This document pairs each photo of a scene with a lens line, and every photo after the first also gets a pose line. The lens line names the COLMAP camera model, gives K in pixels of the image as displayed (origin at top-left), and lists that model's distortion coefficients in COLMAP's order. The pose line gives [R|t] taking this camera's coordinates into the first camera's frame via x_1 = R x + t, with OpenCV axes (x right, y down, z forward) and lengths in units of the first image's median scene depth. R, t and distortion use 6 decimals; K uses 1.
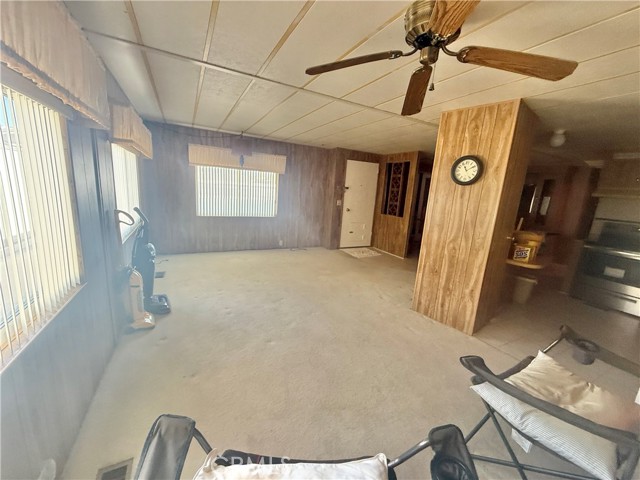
lens RADIAL K [[256.8, 0, 324.3], [0, 256.8, 241.6], [0, 0, 1]] dist [-0.001403, -0.000233]
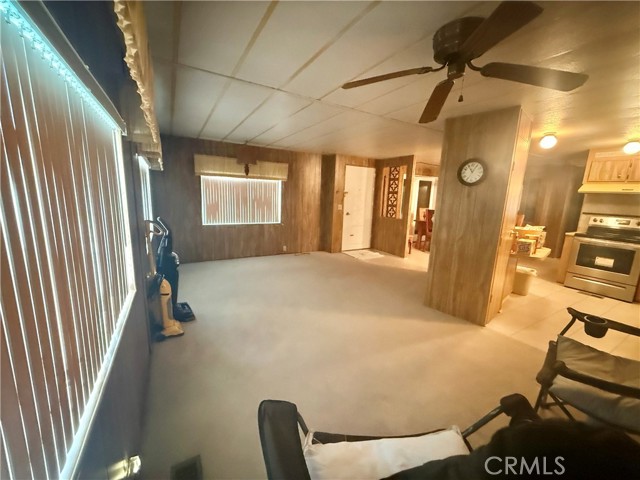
lens RADIAL K [[256.8, 0, 314.8], [0, 256.8, 241.7], [0, 0, 1]] dist [-0.001403, -0.000233]
pose [[0.998464, -0.040141, 0.038195, -0.153033], [0.041012, 0.998910, -0.022288, 0.010764], [-0.037259, 0.023820, 0.999022, -0.042753]]
